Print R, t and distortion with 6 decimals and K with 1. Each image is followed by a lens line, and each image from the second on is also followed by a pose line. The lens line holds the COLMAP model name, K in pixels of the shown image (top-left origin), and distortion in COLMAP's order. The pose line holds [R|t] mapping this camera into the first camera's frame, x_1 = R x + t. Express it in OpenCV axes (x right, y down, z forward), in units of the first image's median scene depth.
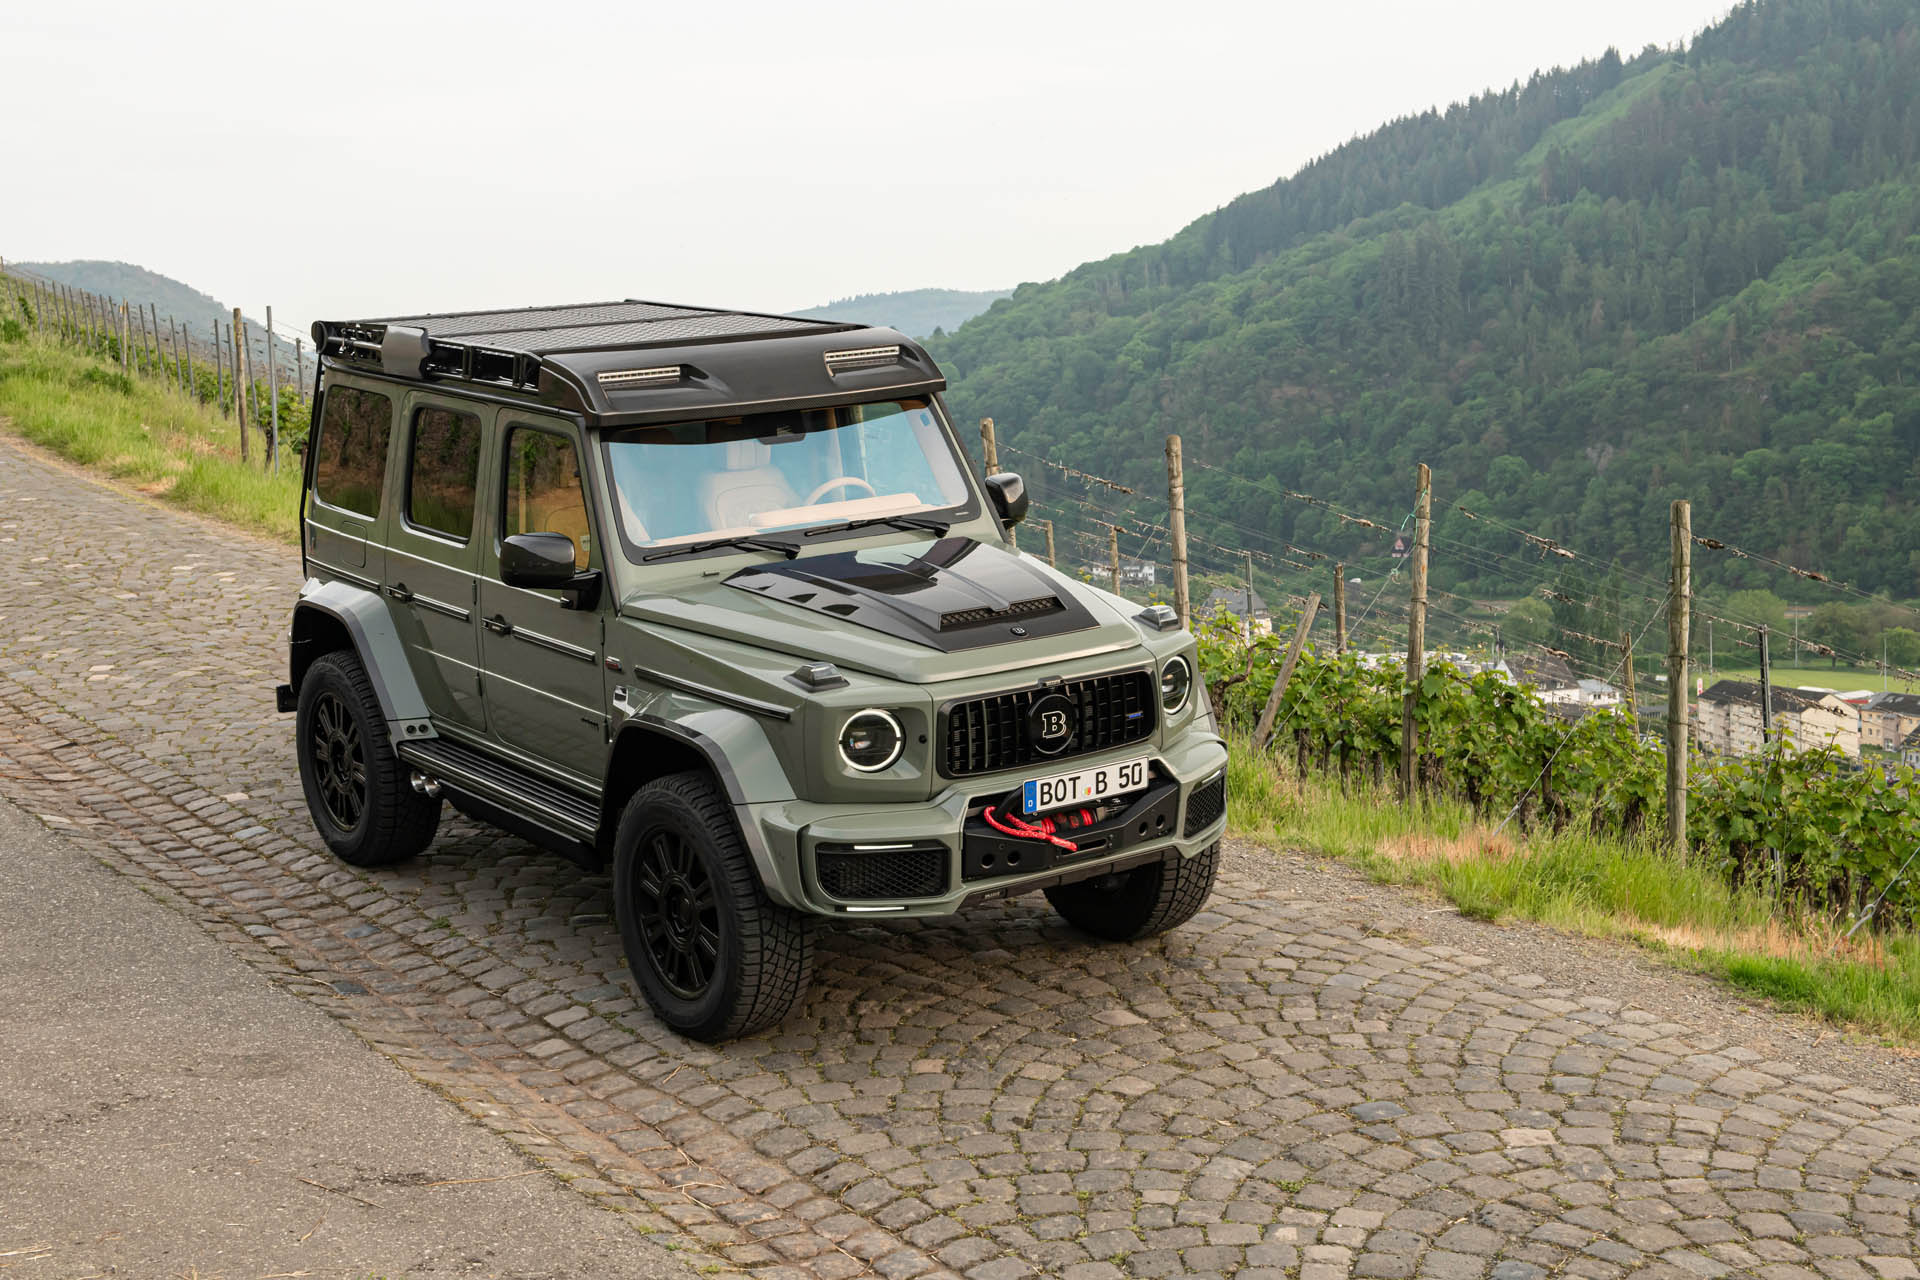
lens RADIAL K [[2733.6, 0, 915.8], [0, 2733.6, 640.0], [0, 0, 1]] dist [0.127062, 0.000000]
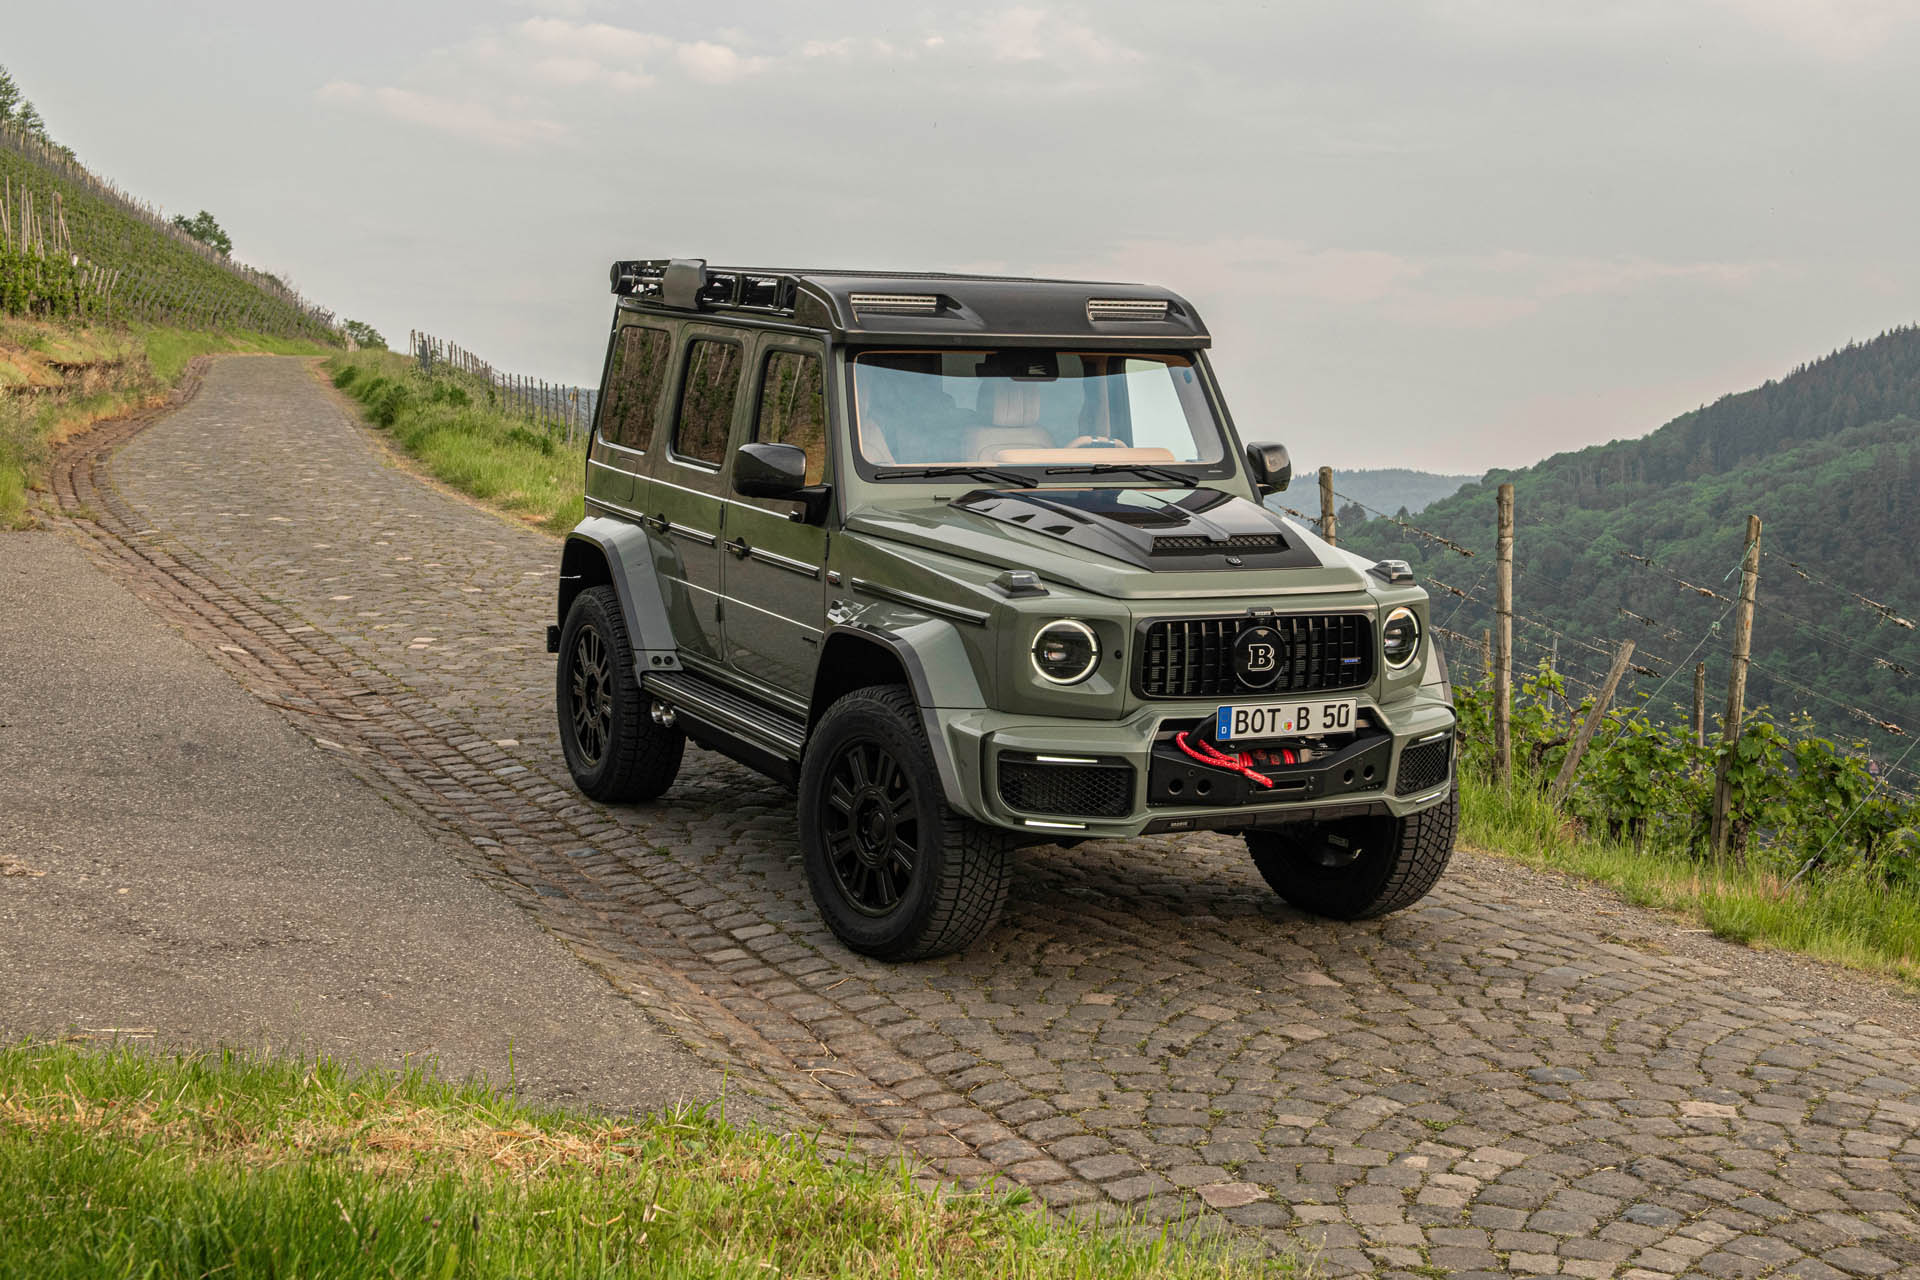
lens RADIAL K [[2778.7, 0, 1030.4], [0, 2778.7, 546.0], [0, 0, 1]] dist [0.081496, 0.000000]
pose [[0.989605, 0.075488, -0.122409, 0.084532], [-0.086637, 0.992304, -0.088470, 0.082939], [0.114789, 0.098155, 0.988529, 0.018139]]
